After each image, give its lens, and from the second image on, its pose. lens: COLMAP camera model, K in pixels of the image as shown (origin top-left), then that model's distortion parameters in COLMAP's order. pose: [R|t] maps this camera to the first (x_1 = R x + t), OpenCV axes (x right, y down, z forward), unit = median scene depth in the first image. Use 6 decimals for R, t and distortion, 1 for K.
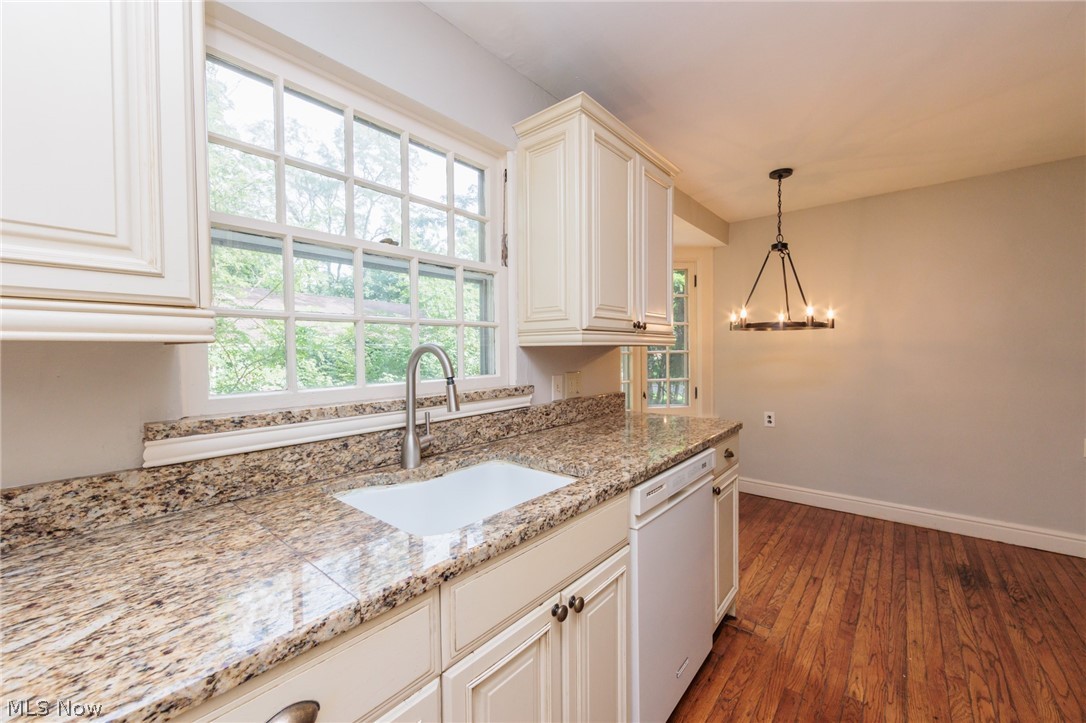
lens RADIAL K [[433.0, 0, 546.9], [0, 433.0, 360.8], [0, 0, 1]] dist [0.000003, -0.000011]
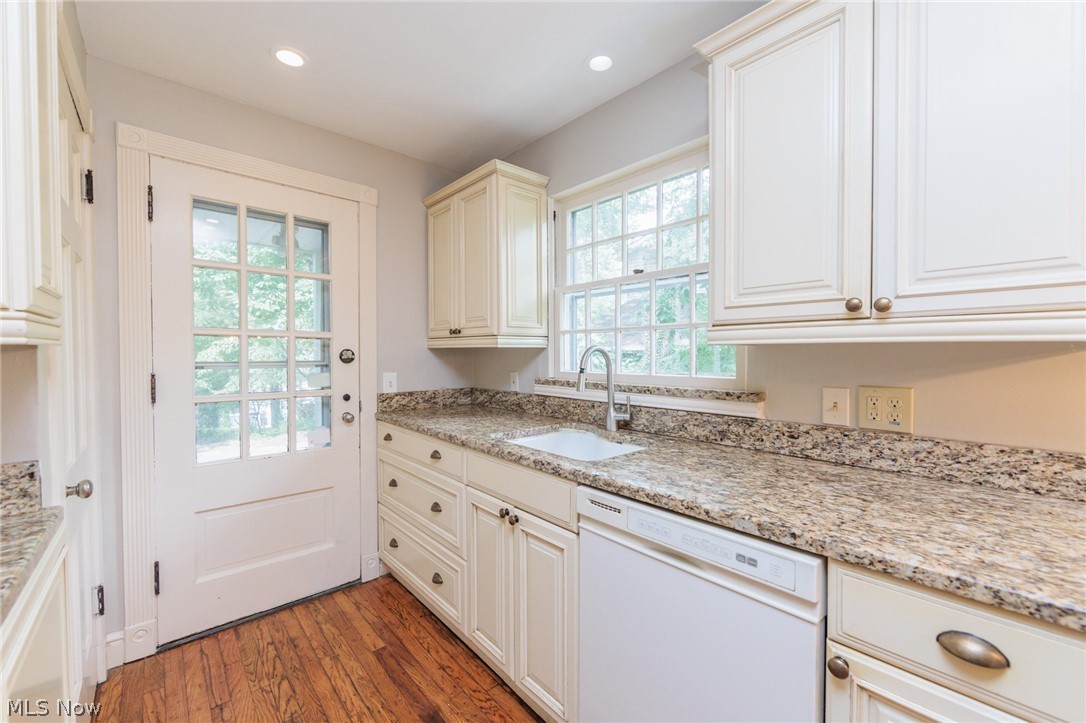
lens RADIAL K [[433.0, 0, 546.9], [0, 433.0, 360.8], [0, 0, 1]] dist [0.000003, -0.000011]
pose [[-0.157205, 0.029387, -0.987129, 1.069691], [-0.019218, 0.999277, 0.032809, -0.030036], [0.987379, 0.024128, -0.156527, 0.940795]]
